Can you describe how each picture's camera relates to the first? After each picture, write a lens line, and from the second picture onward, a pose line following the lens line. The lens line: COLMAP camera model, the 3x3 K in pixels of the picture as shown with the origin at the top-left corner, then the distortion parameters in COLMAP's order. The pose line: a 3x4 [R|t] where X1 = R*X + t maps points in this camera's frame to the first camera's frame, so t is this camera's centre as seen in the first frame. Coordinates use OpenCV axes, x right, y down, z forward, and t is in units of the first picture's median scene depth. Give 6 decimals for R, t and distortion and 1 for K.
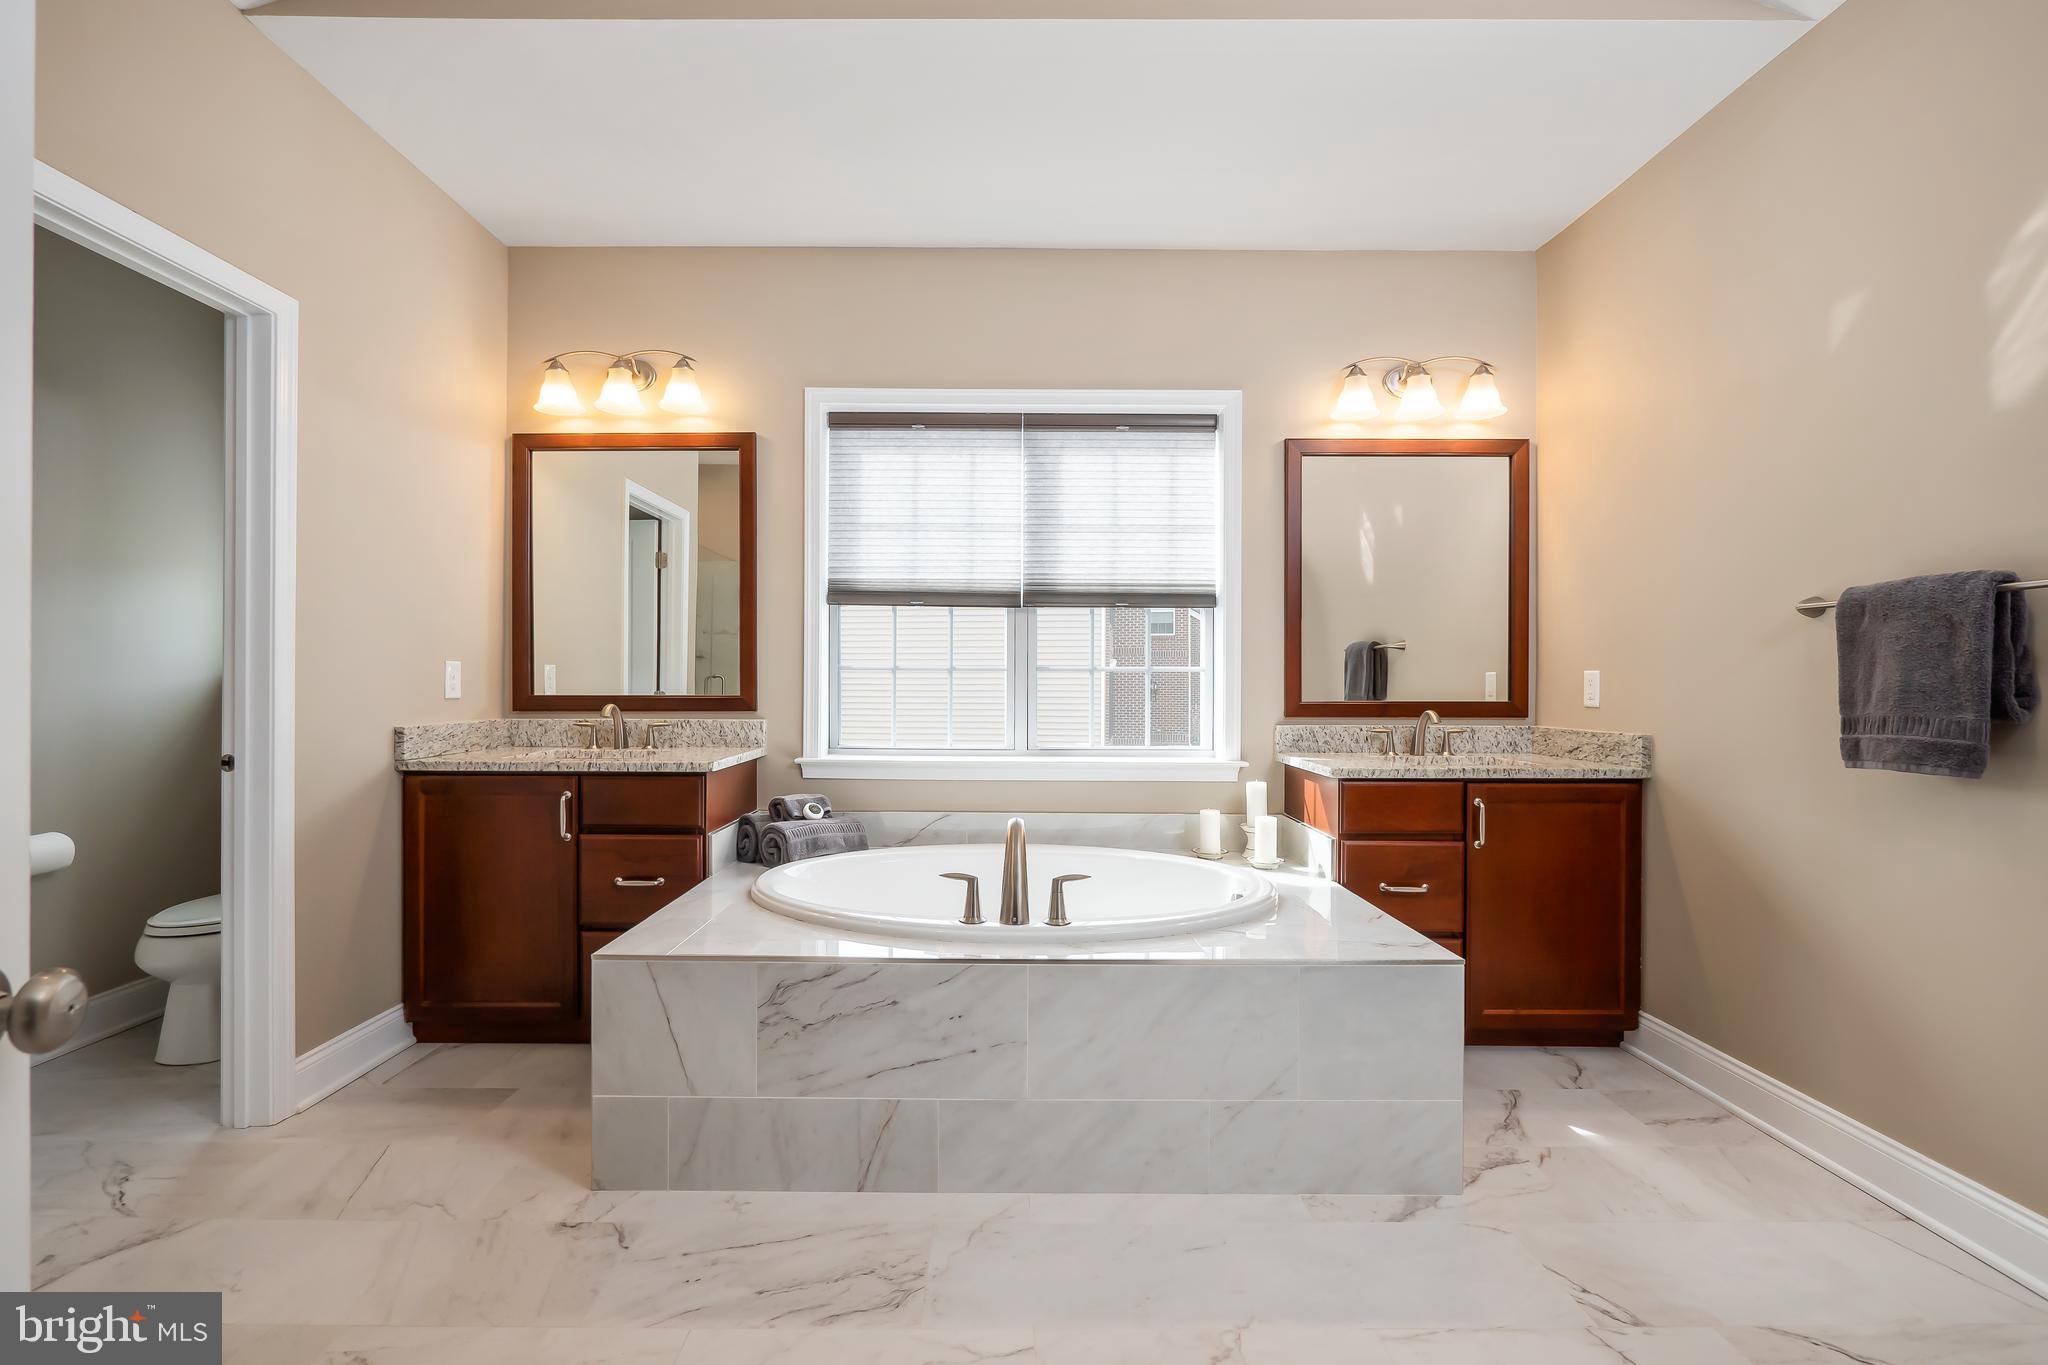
lens RADIAL K [[866.7, 0, 1017.6], [0, 866.7, 682.6], [0, 0, 1]] dist [-0.007096, 0.001419]
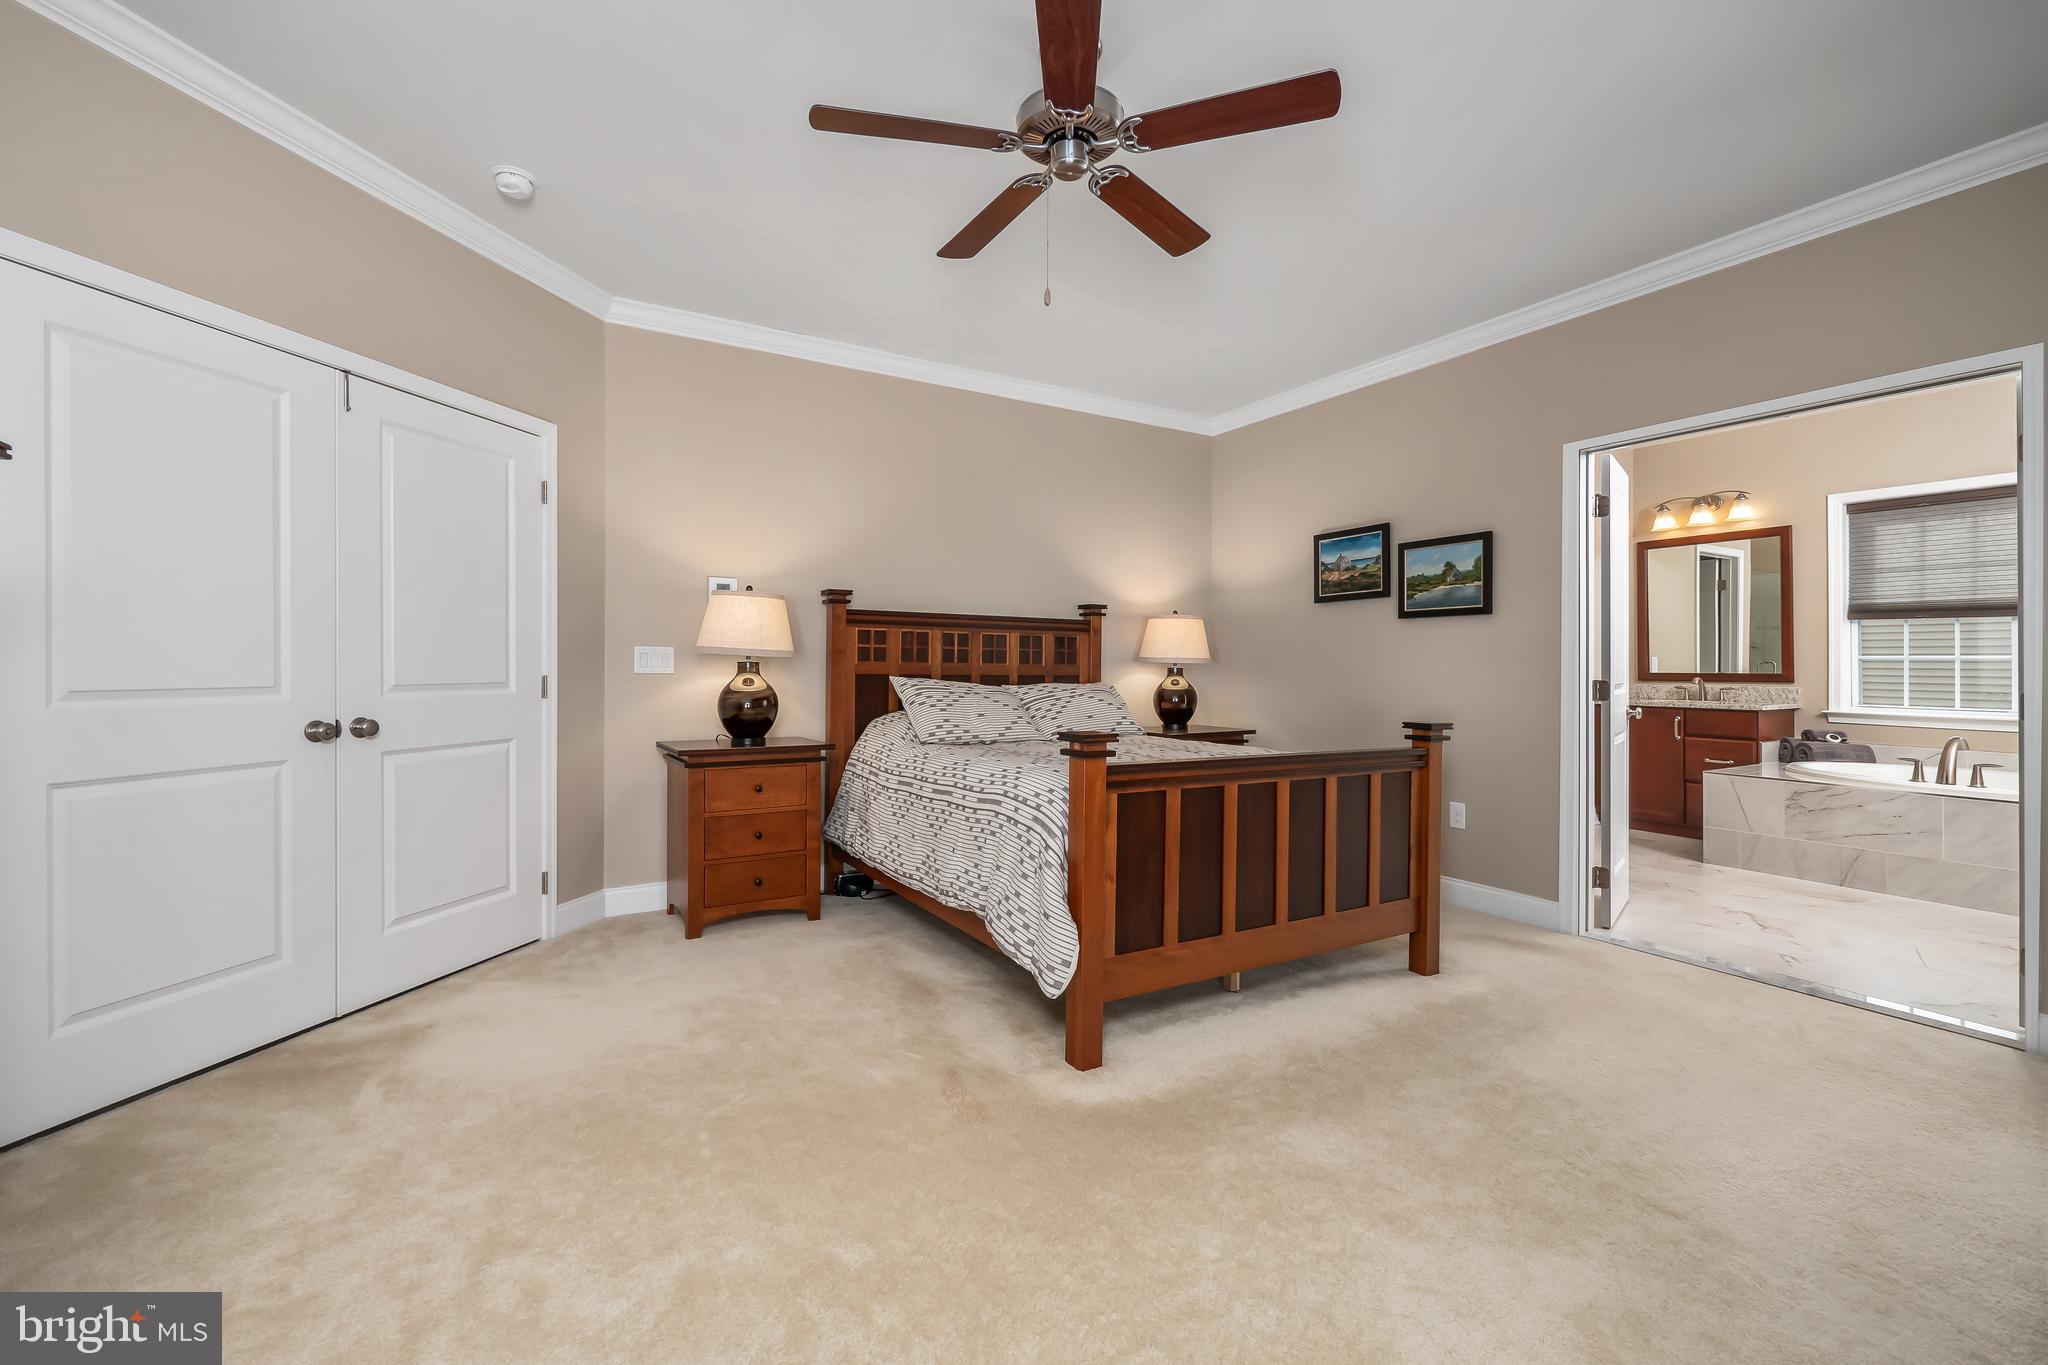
lens RADIAL K [[866.7, 0, 986.4], [0, 866.7, 660.0], [0, 0, 1]] dist [-0.007096, 0.001419]
pose [[0.471968, -0.007951, -0.881580, 0.490538], [0.006763, 0.999963, -0.005398, -0.014851], [0.881590, -0.003414, 0.472004, -1.334298]]
